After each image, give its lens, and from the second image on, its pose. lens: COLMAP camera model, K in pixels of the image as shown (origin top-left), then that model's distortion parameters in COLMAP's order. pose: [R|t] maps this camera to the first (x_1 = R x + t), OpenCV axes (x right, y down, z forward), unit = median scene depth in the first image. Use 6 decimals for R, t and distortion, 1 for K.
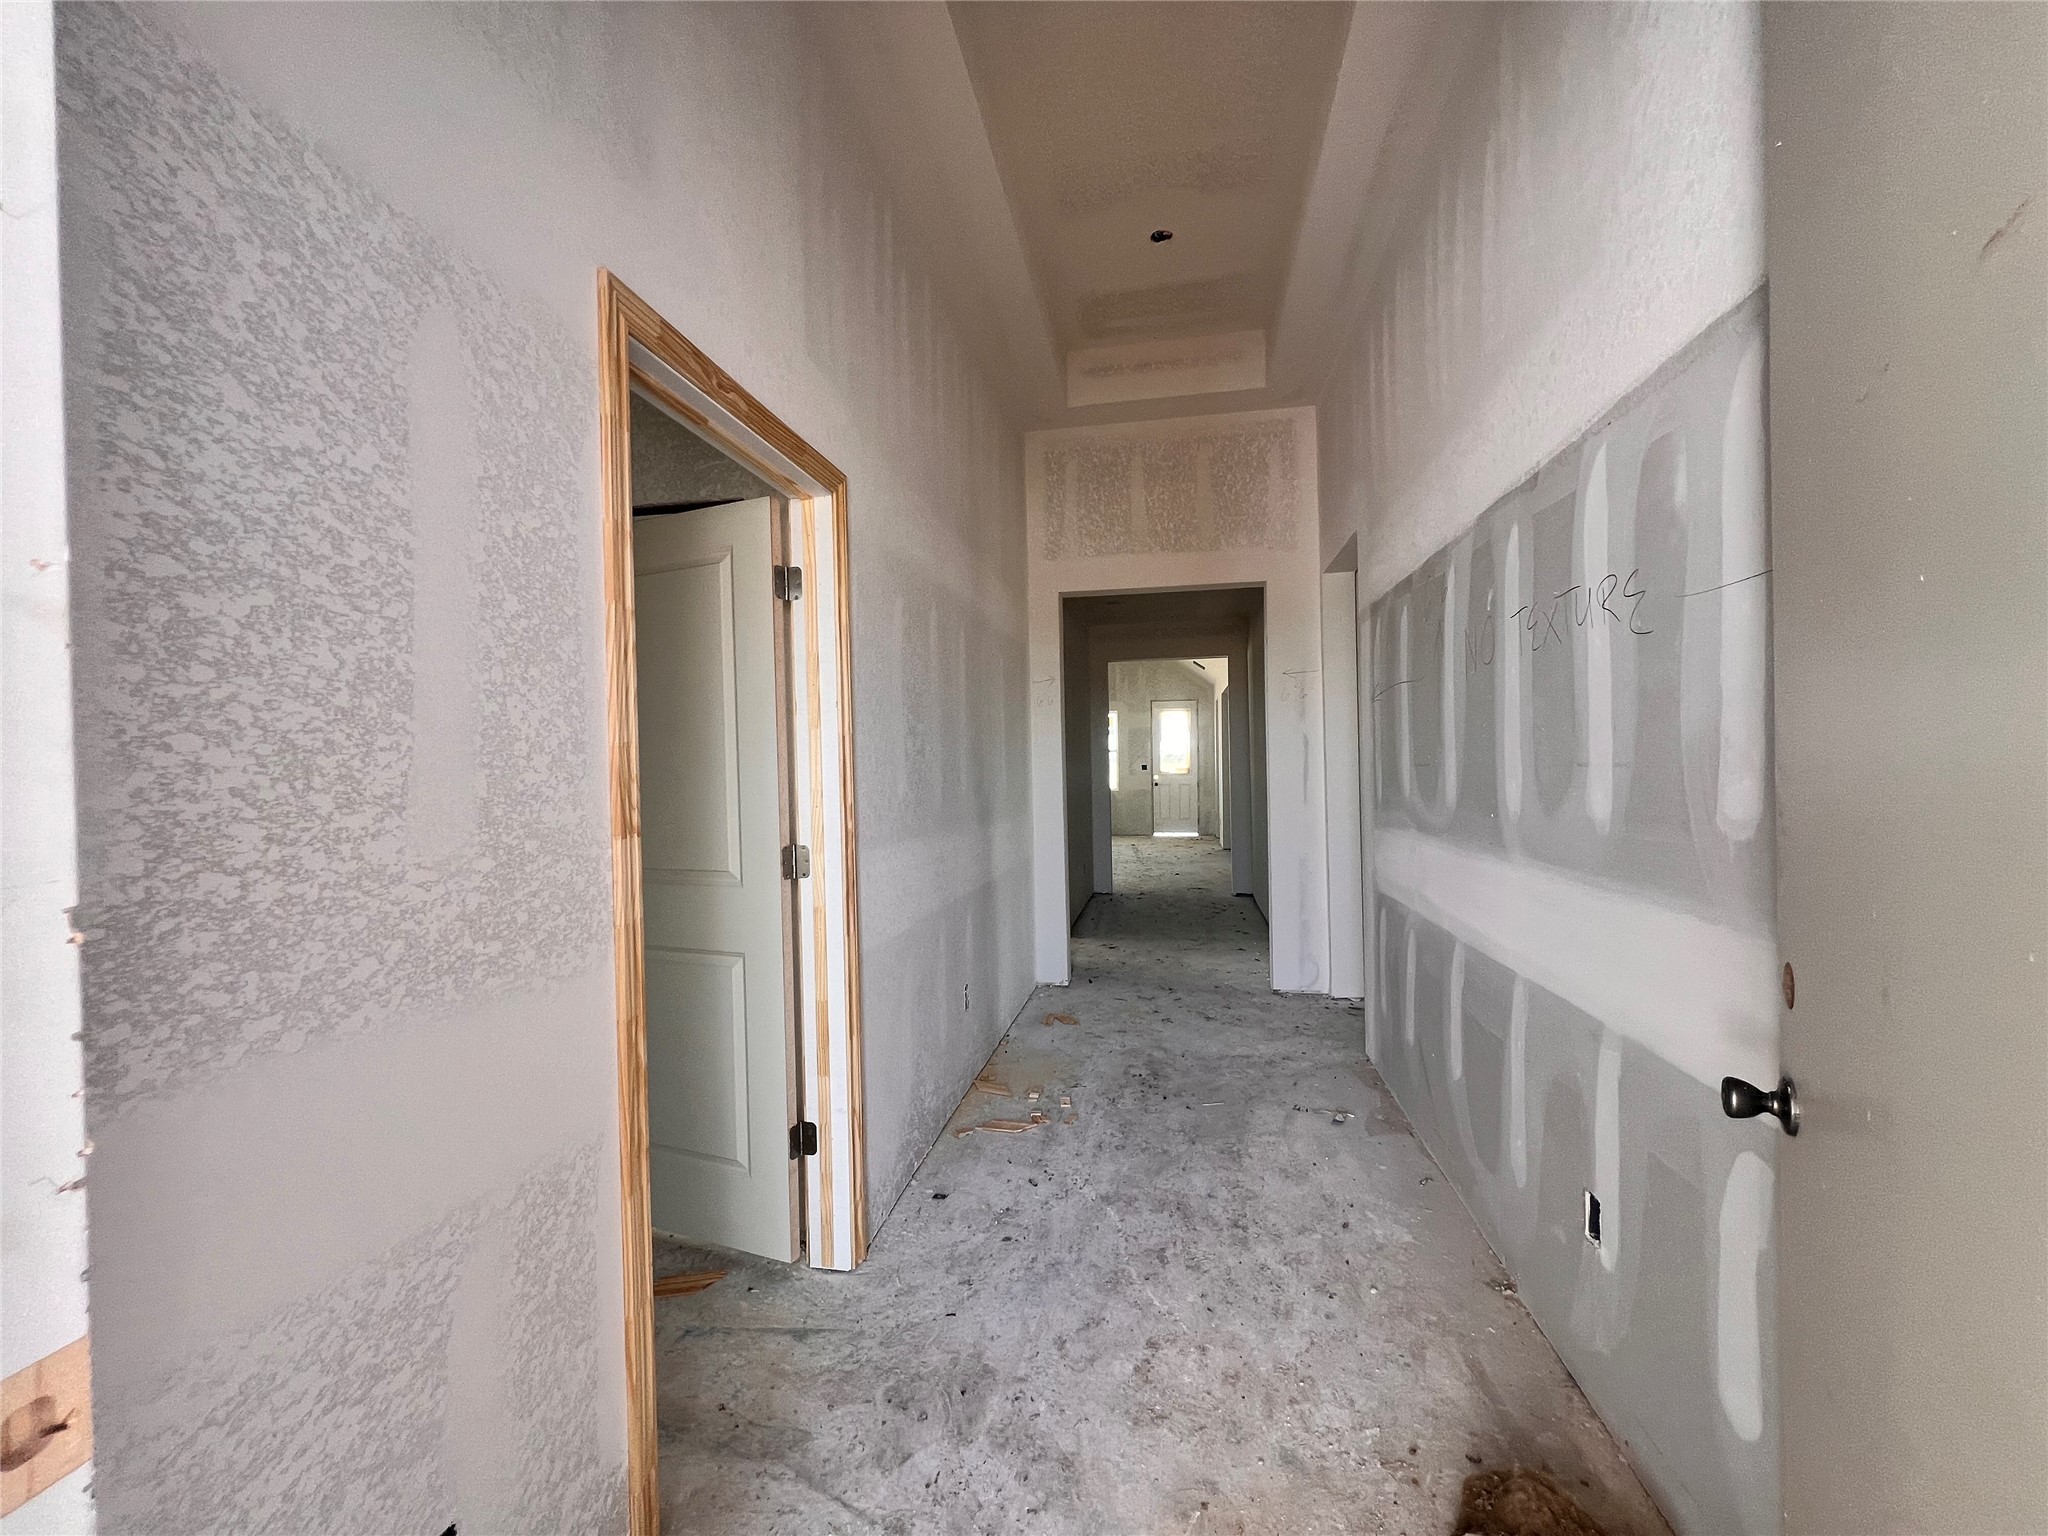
lens RADIAL K [[821.5, 0, 1026.1], [0, 821.5, 768.8], [0, 0, 1]] dist [0.000174, 0.000017]
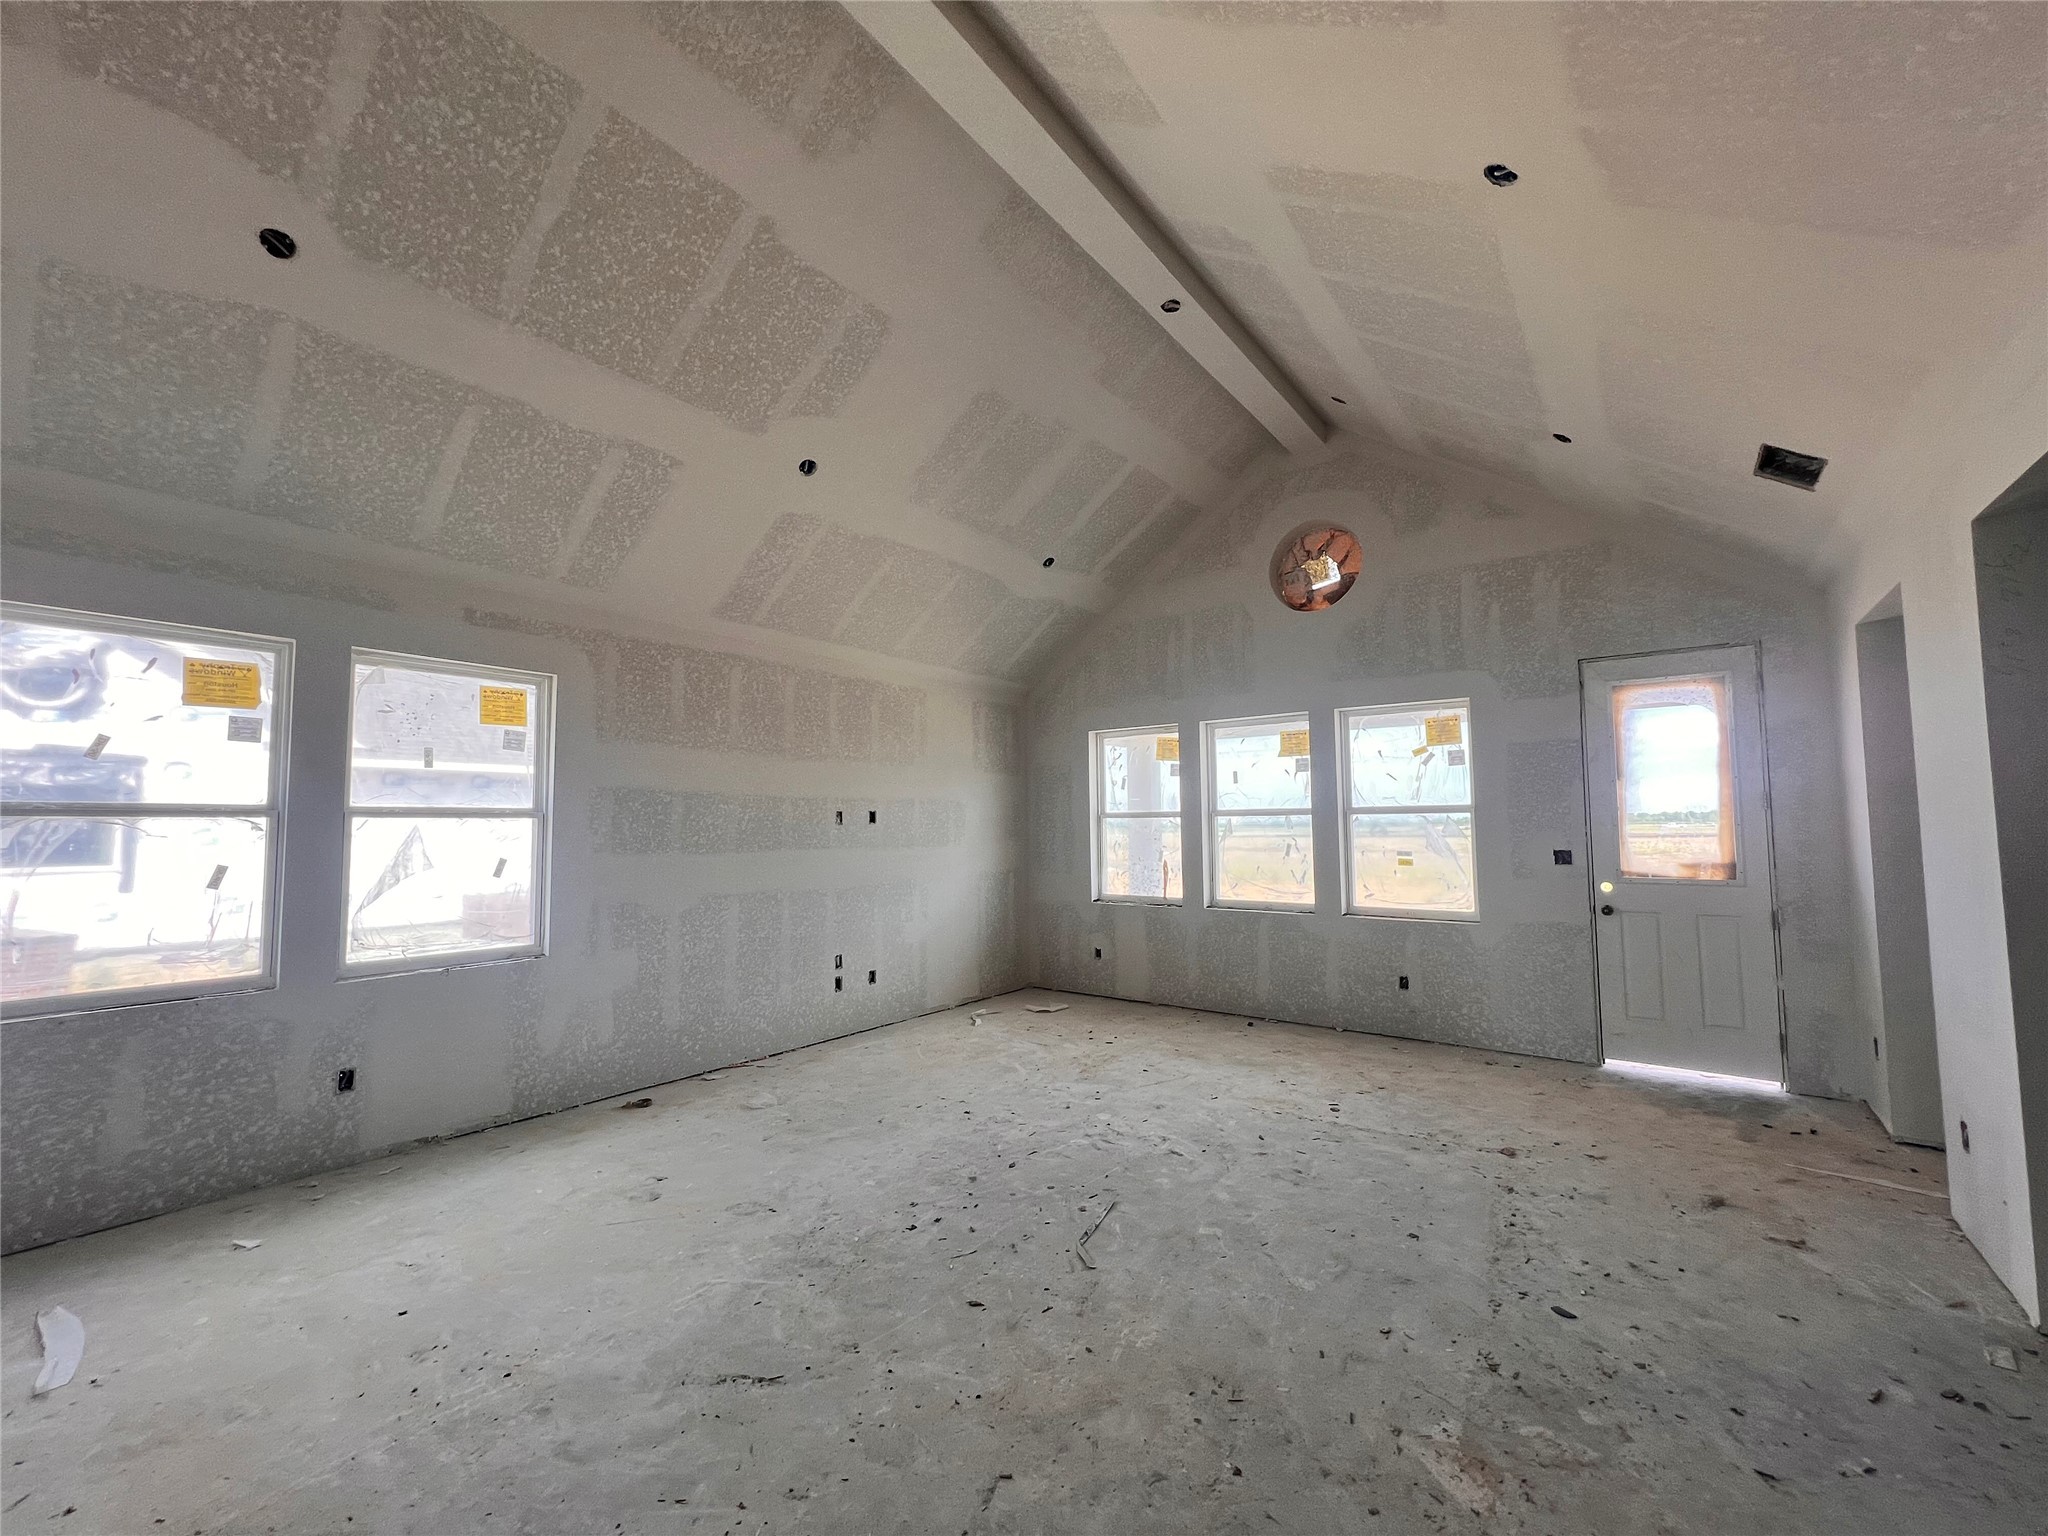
lens RADIAL K [[821.5, 0, 1021.5], [0, 821.5, 773.9], [0, 0, 1]] dist [0.000174, 0.000017]
pose [[0.912905, -0.011464, -0.408011, 0.080624], [-0.019860, 0.997174, -0.072452, -0.006529], [0.407689, 0.074245, 0.910098, 0.608931]]
